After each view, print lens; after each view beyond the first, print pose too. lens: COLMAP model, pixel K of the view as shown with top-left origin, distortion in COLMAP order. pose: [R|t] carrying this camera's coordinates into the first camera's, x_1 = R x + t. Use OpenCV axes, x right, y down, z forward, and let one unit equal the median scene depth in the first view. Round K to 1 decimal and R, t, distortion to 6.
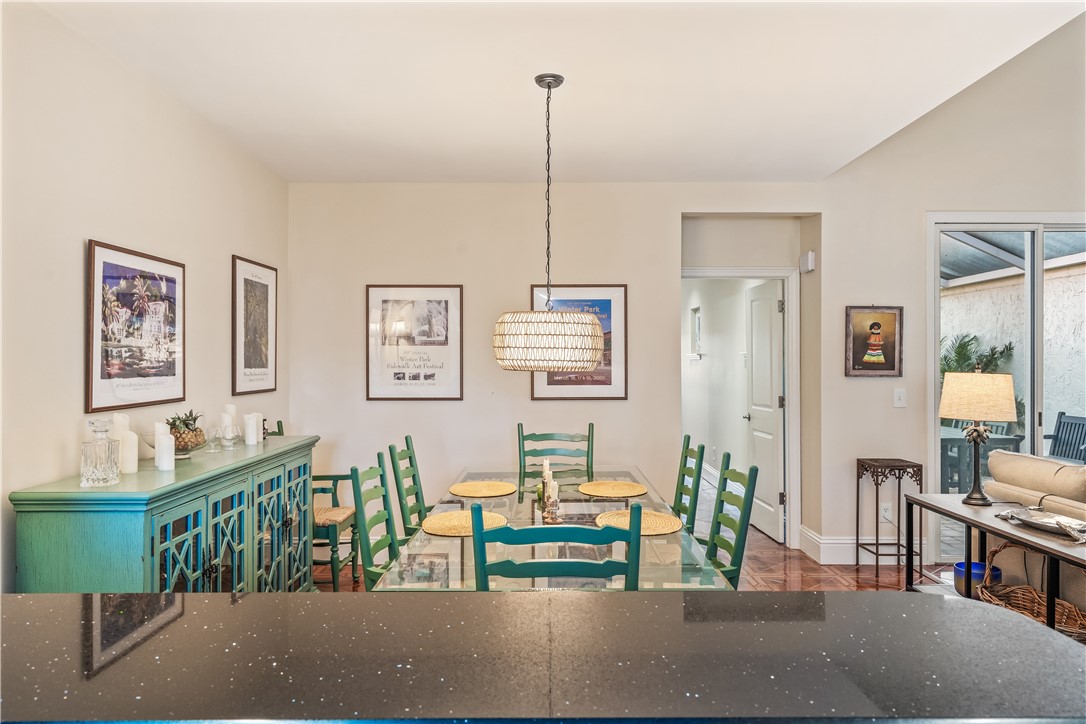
lens RADIAL K [[761.1, 0, 541.9], [0, 761.1, 361.1], [0, 0, 1]] dist [-0.000313, 0.000803]
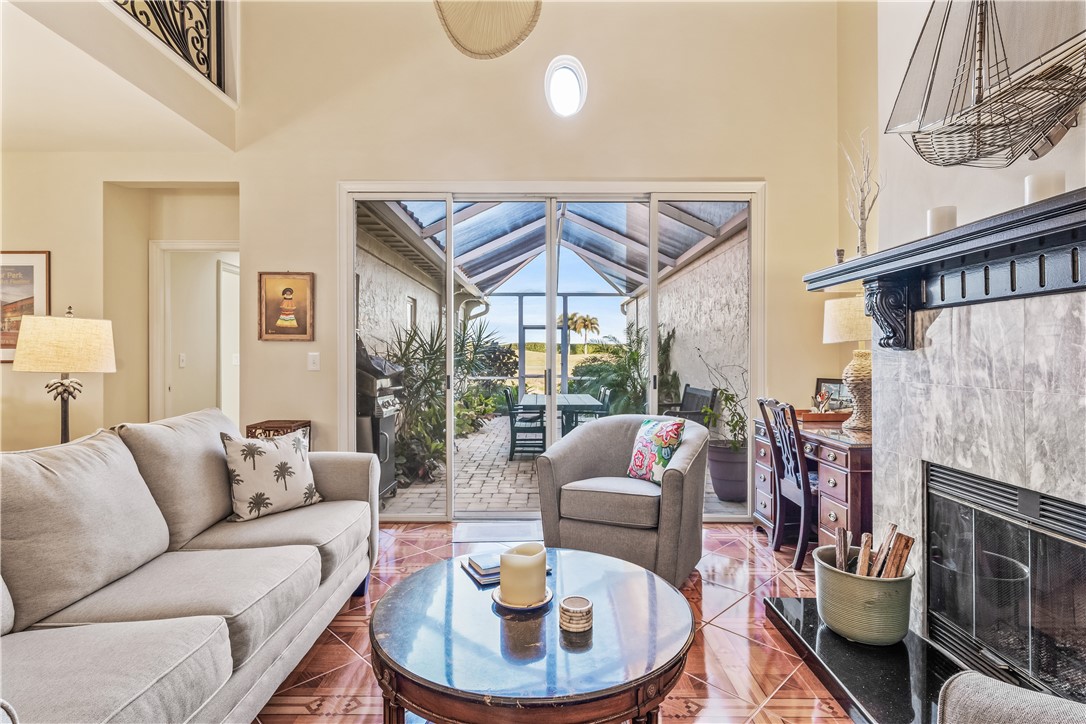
lens RADIAL K [[545.5, 0, 535.1], [0, 545.5, 357.2], [0, 0, 1]] dist [0.003072, 0.003261]
pose [[0.999967, 0.001311, -0.008067, 0.780172], [-0.001294, 0.999997, 0.002049, 0.040768], [0.008070, -0.002038, 0.999965, 0.264734]]
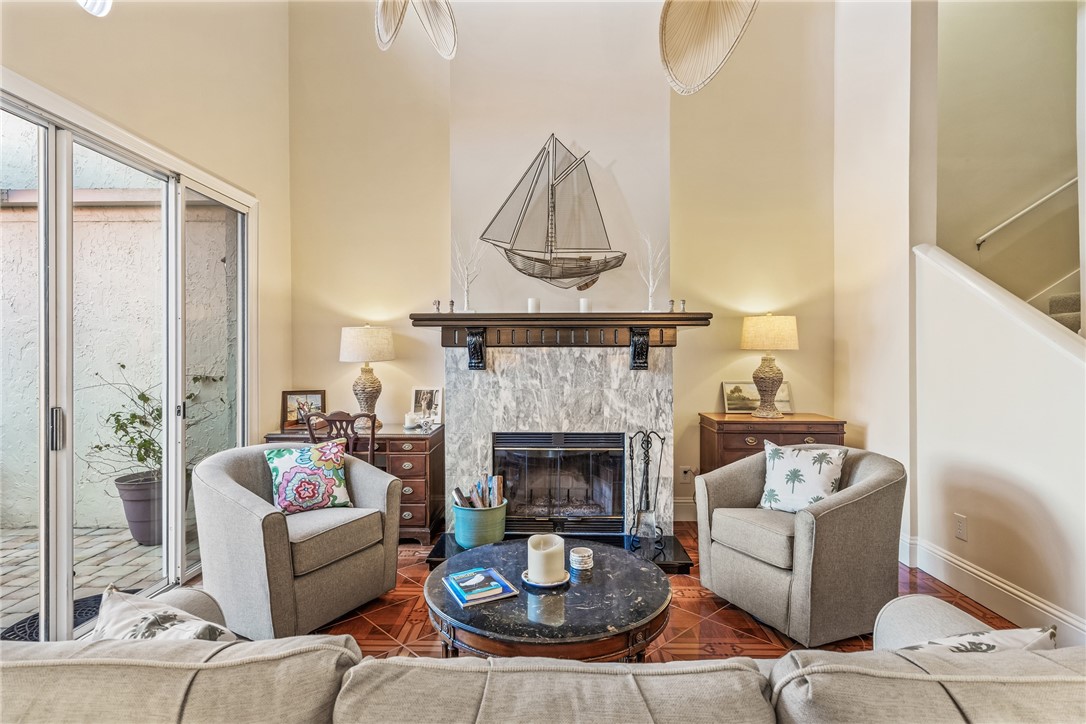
lens RADIAL K [[545.5, 0, 536.9], [0, 545.5, 358.0], [0, 0, 1]] dist [0.003072, 0.003261]
pose [[0.022512, -0.004960, 0.999734, 0.360716], [0.002334, 0.999985, 0.004909, 0.017630], [-0.999744, 0.002223, 0.022523, 0.595150]]
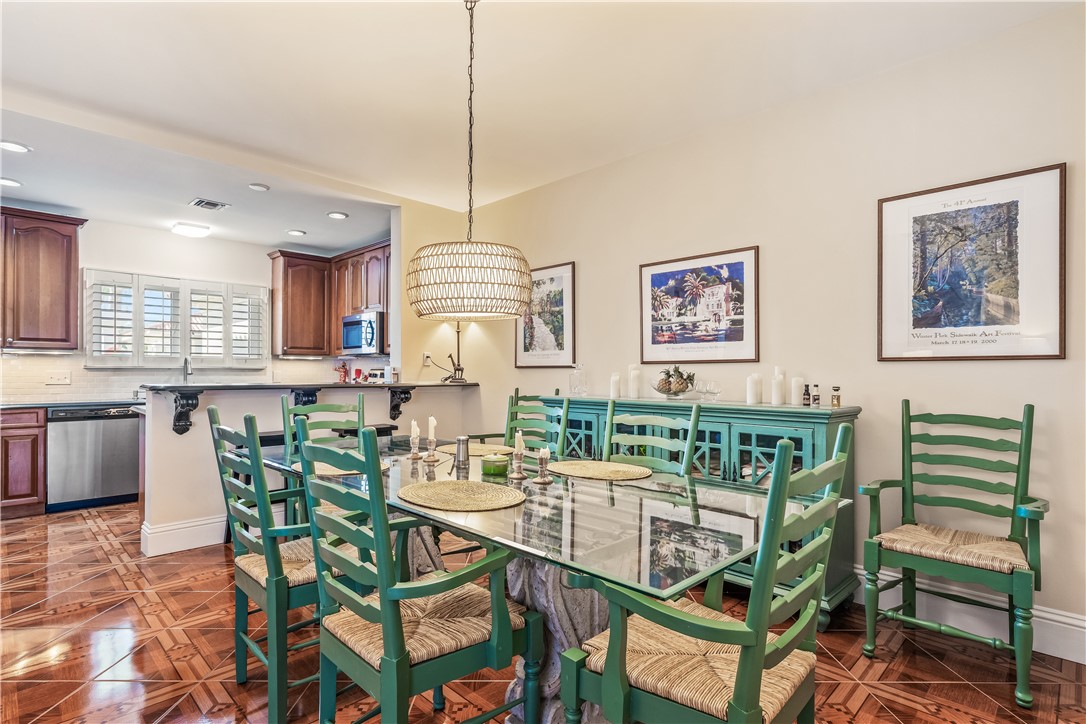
lens RADIAL K [[545.5, 0, 542.5], [0, 545.5, 369.7], [0, 0, 1]] dist [0.003072, 0.003261]
pose [[-0.702488, -0.002192, -0.711692, 0.257998], [-0.001987, 0.999997, -0.001119, 0.046826], [0.711693, 0.000628, -0.702490, 0.962614]]
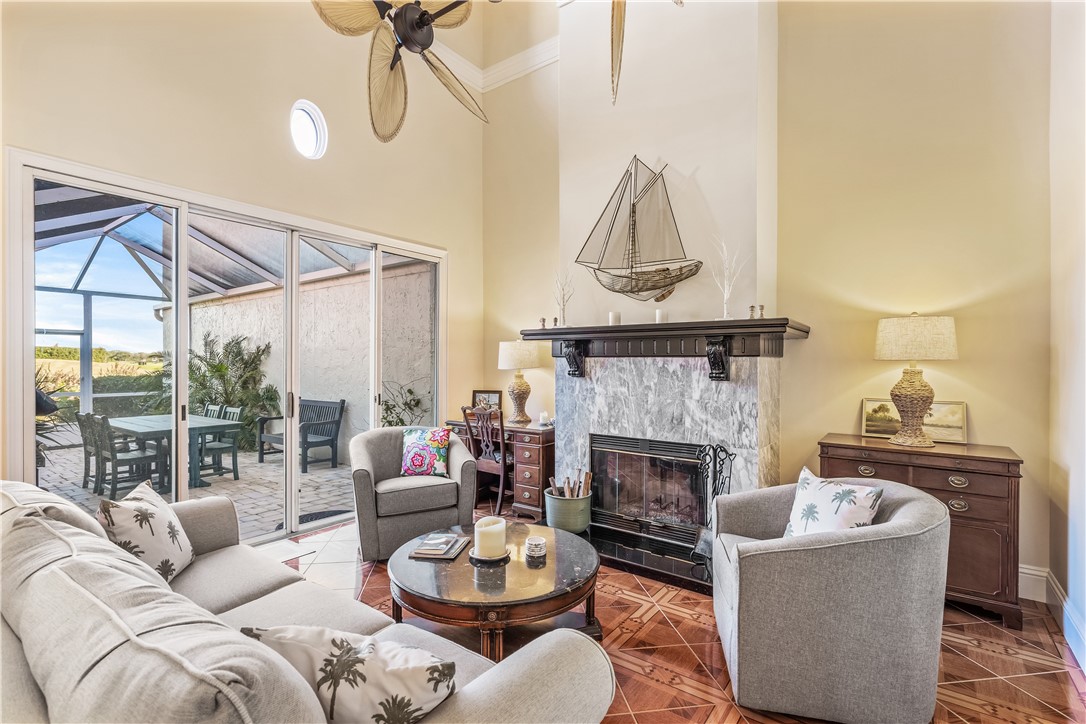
lens RADIAL K [[517.5, 0, 539.1], [0, 517.5, 364.3], [0, 0, 1]] dist [0.009869, -0.002248]
pose [[0.599458, -0.003081, 0.800400, 0.420561], [-0.002303, 0.999982, 0.005574, 0.013185], [-0.800403, -0.005185, 0.599440, 0.279848]]
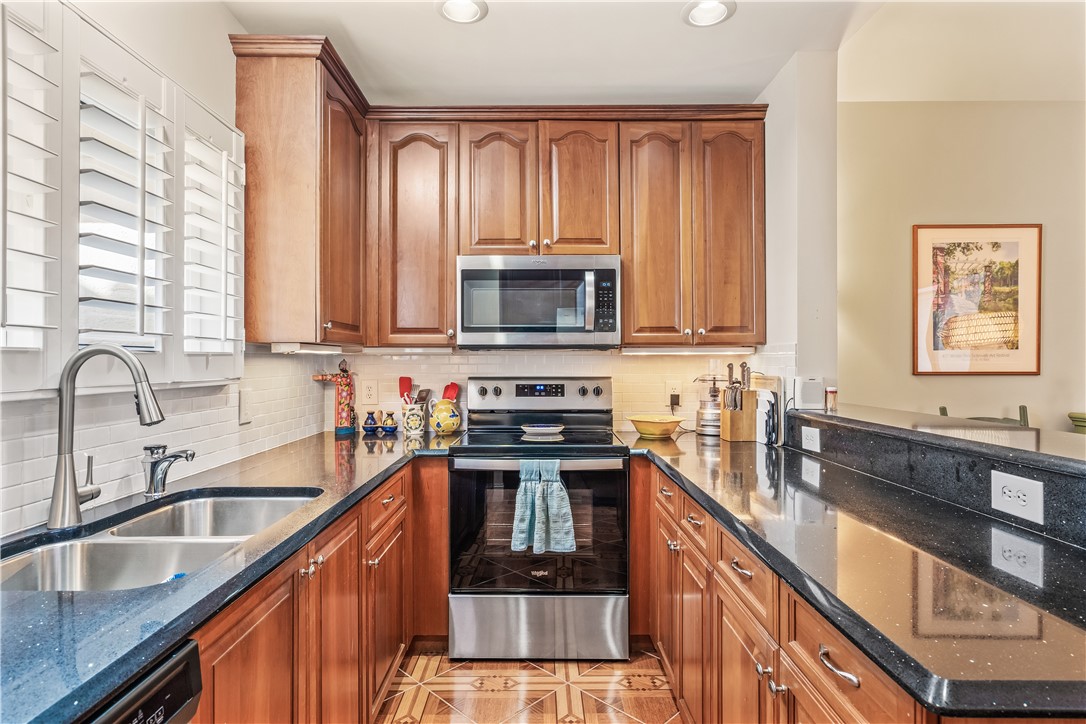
lens RADIAL K [[571.1, 0, 542.1], [0, 571.1, 362.3], [0, 0, 1]] dist [0.005127, 0.000923]
pose [[0.009970, 0.003929, -0.999943, 0.245922], [0.000882, 0.999992, 0.003938, 0.027457], [0.999950, -0.000921, 0.009967, -0.068390]]
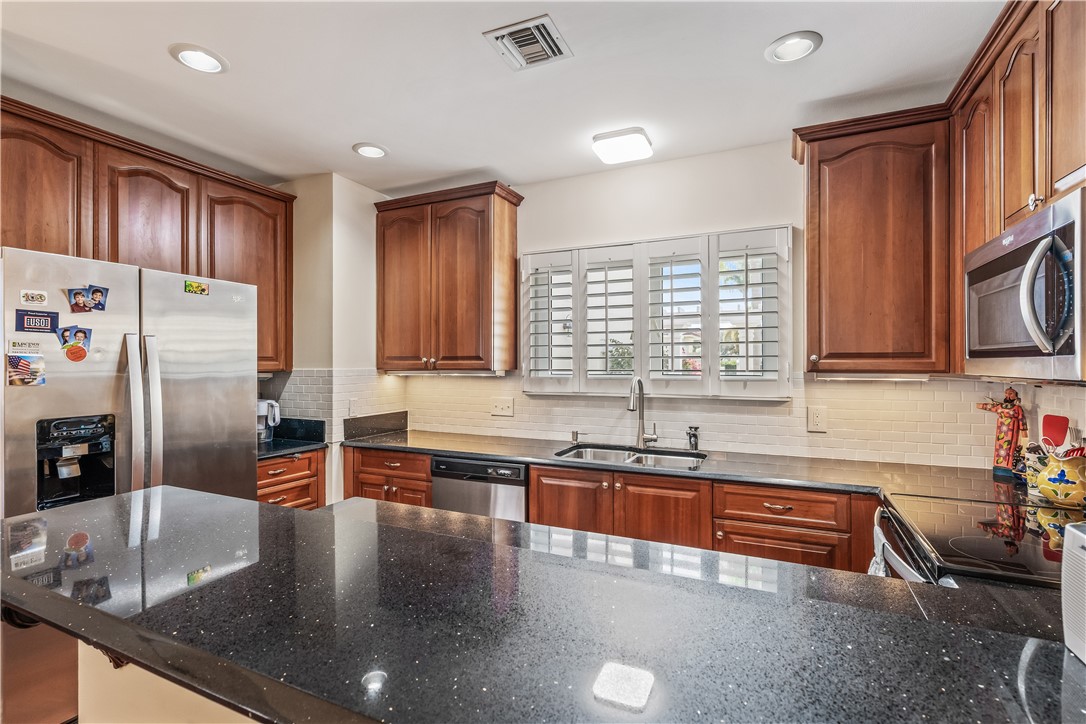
lens RADIAL K [[517.5, 0, 536.3], [0, 517.5, 360.2], [0, 0, 1]] dist [0.009869, -0.002248]
pose [[-0.906812, 0.005753, 0.421496, -0.146977], [0.003474, 0.999975, -0.006176, 0.005769], [-0.421521, -0.004137, -0.906809, 0.295662]]
